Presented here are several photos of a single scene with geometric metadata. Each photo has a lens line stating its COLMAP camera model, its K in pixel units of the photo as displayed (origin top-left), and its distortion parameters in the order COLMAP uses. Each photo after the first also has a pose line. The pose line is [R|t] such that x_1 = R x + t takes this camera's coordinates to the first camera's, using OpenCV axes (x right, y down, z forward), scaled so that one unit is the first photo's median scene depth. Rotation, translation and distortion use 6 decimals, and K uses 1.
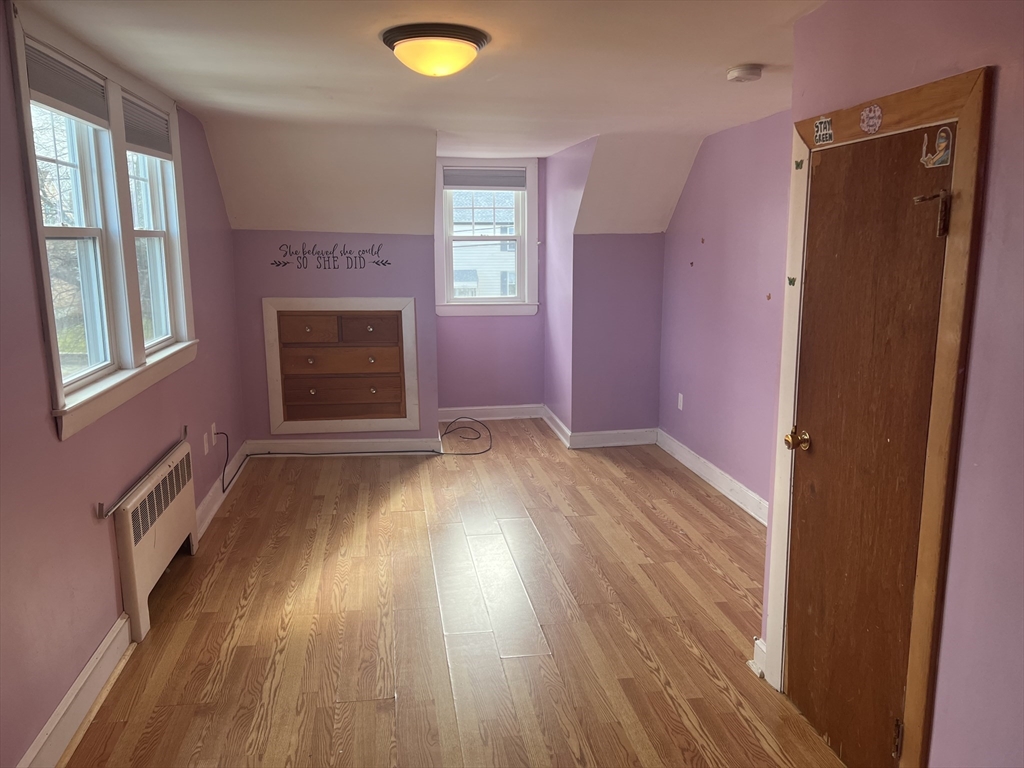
lens RADIAL K [[770.3, 0, 512.0], [0, 770.3, 384.0], [0, 0, 1]] dist [0.101519, -0.137021]
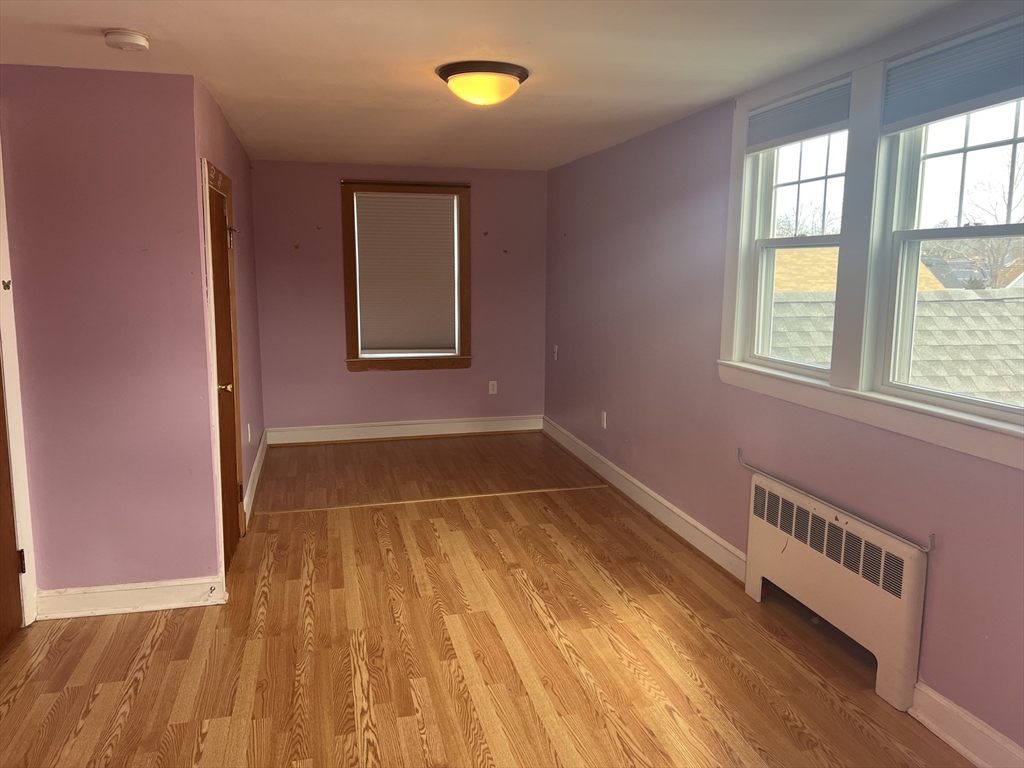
lens RADIAL K [[770.3, 0, 512.0], [0, 770.3, 384.0], [0, 0, 1]] dist [0.101519, -0.137021]
pose [[-0.996720, 0.012140, -0.080006, -0.038024], [-0.015108, 0.943382, 0.331364, -0.332333], [0.079499, 0.331486, -0.940105, 1.907516]]
